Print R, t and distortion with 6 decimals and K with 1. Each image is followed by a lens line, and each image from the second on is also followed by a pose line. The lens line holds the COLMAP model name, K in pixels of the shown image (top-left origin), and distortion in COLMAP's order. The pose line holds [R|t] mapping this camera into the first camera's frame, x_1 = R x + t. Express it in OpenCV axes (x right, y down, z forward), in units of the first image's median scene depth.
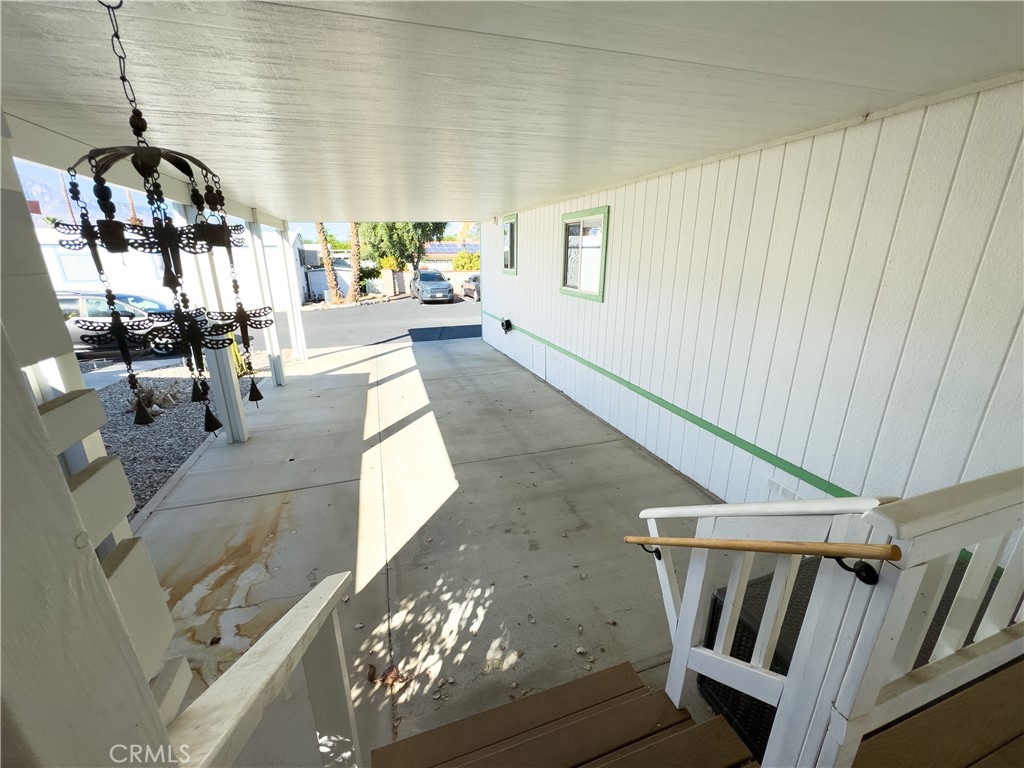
lens RADIAL K [[410.8, 0, 509.6], [0, 410.8, 384.6], [0, 0, 1]] dist [-0.000431, 0.000805]
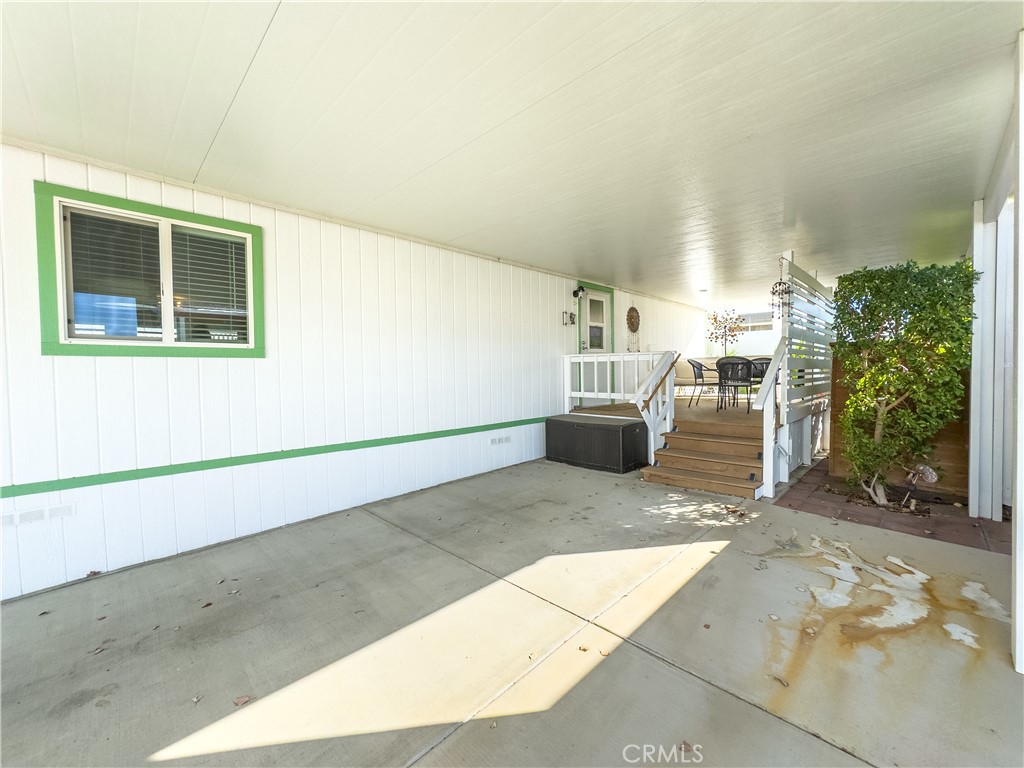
lens RADIAL K [[410.8, 0, 512.9], [0, 410.8, 384.8], [0, 0, 1]] dist [-0.000431, 0.000805]
pose [[-0.442725, -0.021689, 0.896395, -1.005874], [0.283193, 0.945155, 0.162736, -0.259107], [-0.850762, 0.325900, -0.412302, 1.636275]]
